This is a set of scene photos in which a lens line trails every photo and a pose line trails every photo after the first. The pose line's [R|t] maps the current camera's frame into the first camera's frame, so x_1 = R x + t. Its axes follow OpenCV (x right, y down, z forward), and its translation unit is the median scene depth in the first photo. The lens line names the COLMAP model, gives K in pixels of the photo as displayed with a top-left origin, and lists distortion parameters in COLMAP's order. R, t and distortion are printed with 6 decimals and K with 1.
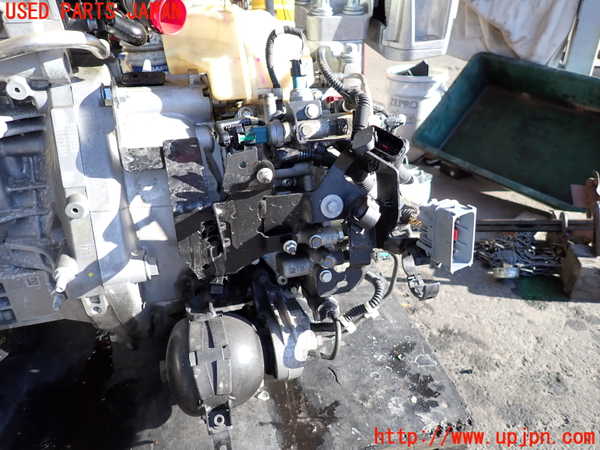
lens RADIAL K [[445.0, 0, 300.0], [0, 445.0, 225.0], [0, 0, 1]] dist [-0.002290, -0.001250]
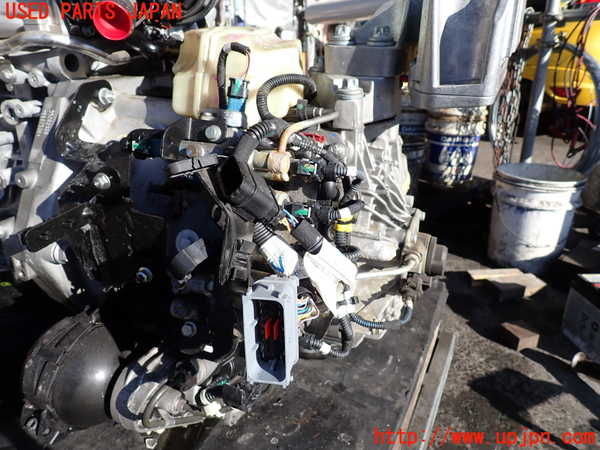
lens RADIAL K [[445.0, 0, 300.0], [0, 445.0, 225.0], [0, 0, 1]] dist [-0.002290, -0.001250]
pose [[0.791541, 0.255216, -0.555272, 0.698679], [-0.334146, 0.941513, -0.043584, -0.109814], [0.511672, 0.220040, 0.830526, 0.422496]]
